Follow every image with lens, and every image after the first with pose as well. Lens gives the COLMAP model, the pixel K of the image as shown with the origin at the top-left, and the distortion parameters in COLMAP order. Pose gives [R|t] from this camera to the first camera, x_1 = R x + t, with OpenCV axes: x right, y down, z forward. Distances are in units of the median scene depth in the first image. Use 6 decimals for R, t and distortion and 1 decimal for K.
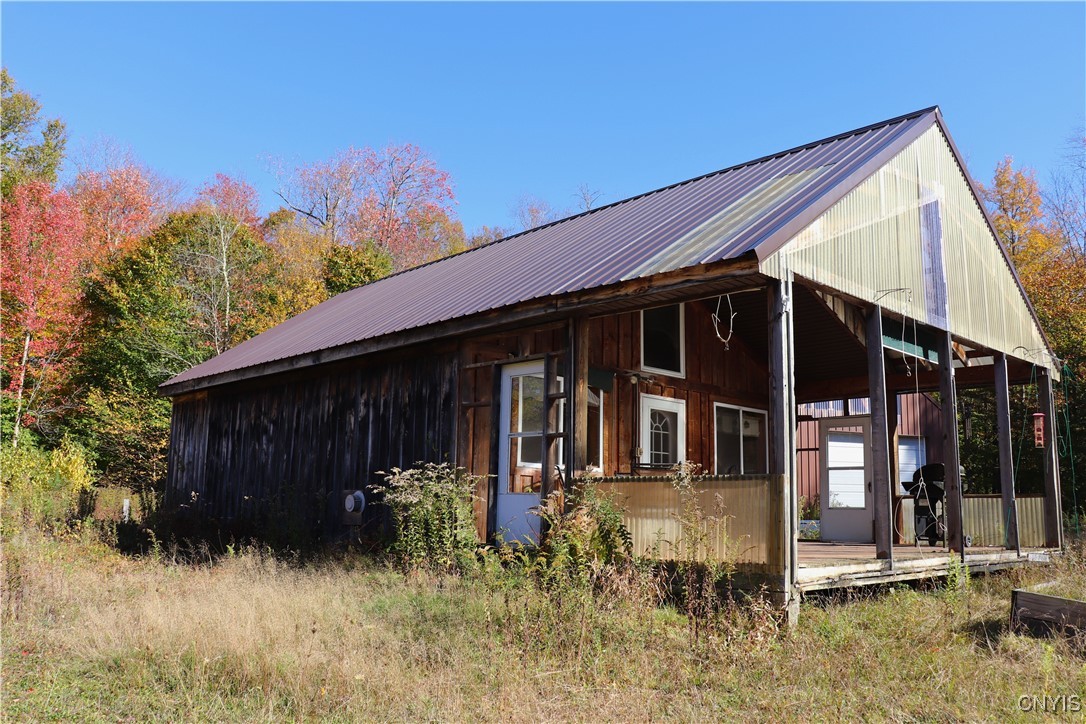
lens RADIAL K [[894.6, 0, 557.3], [0, 894.6, 359.0], [0, 0, 1]] dist [-0.105908, 0.010153]
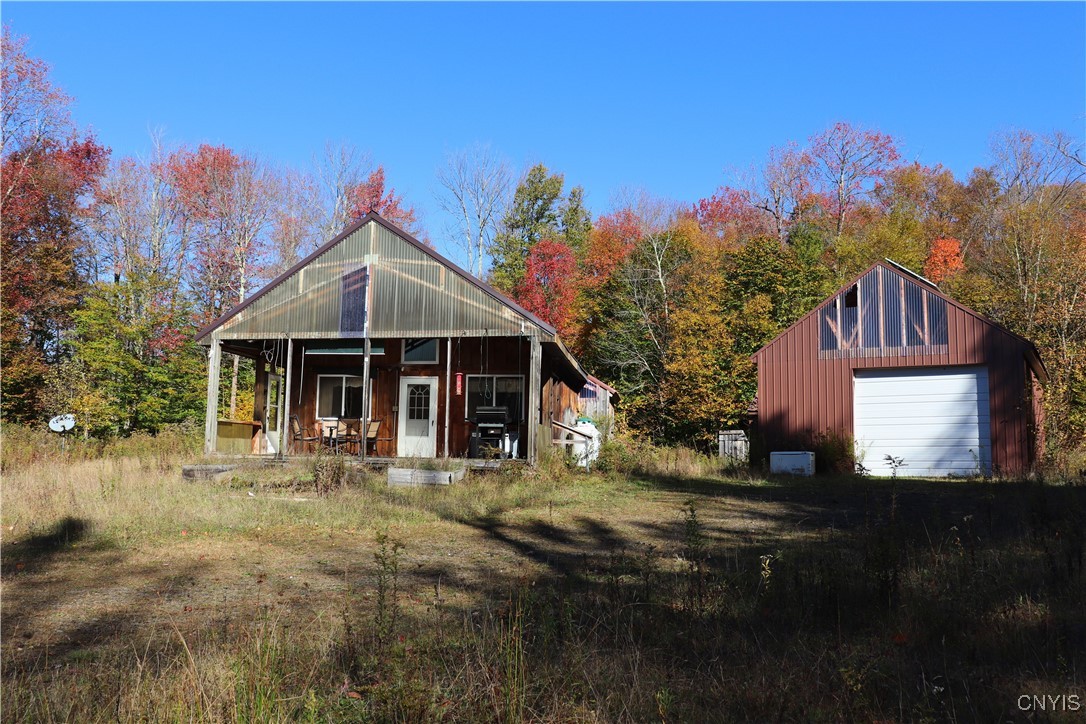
lens RADIAL K [[894.6, 0, 557.3], [0, 894.6, 359.0], [0, 0, 1]] dist [-0.105908, 0.010153]
pose [[0.627233, -0.100964, -0.772259, 1.647848], [0.133901, 0.990777, -0.020777, 0.081128], [0.767234, -0.090374, 0.634968, 0.088301]]
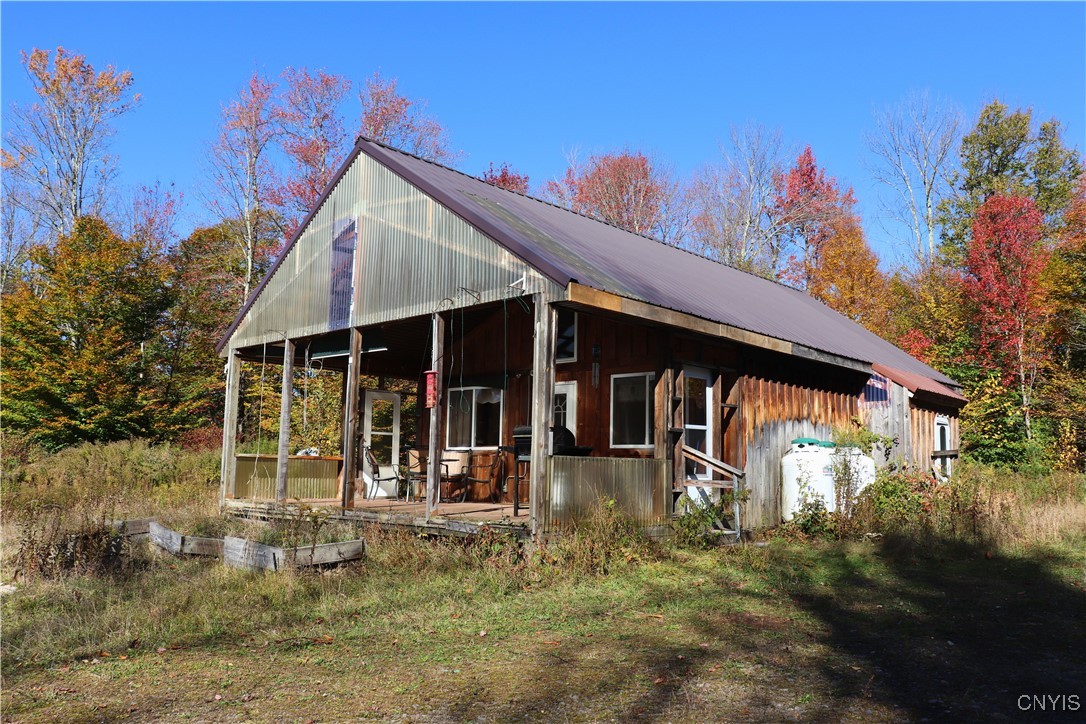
lens RADIAL K [[894.6, 0, 557.3], [0, 894.6, 359.0], [0, 0, 1]] dist [-0.105908, 0.010153]
pose [[0.061569, -0.145342, -0.987464, 1.285360], [0.160873, 0.977850, -0.133896, 0.170128], [0.985053, -0.150613, 0.083587, 0.901157]]
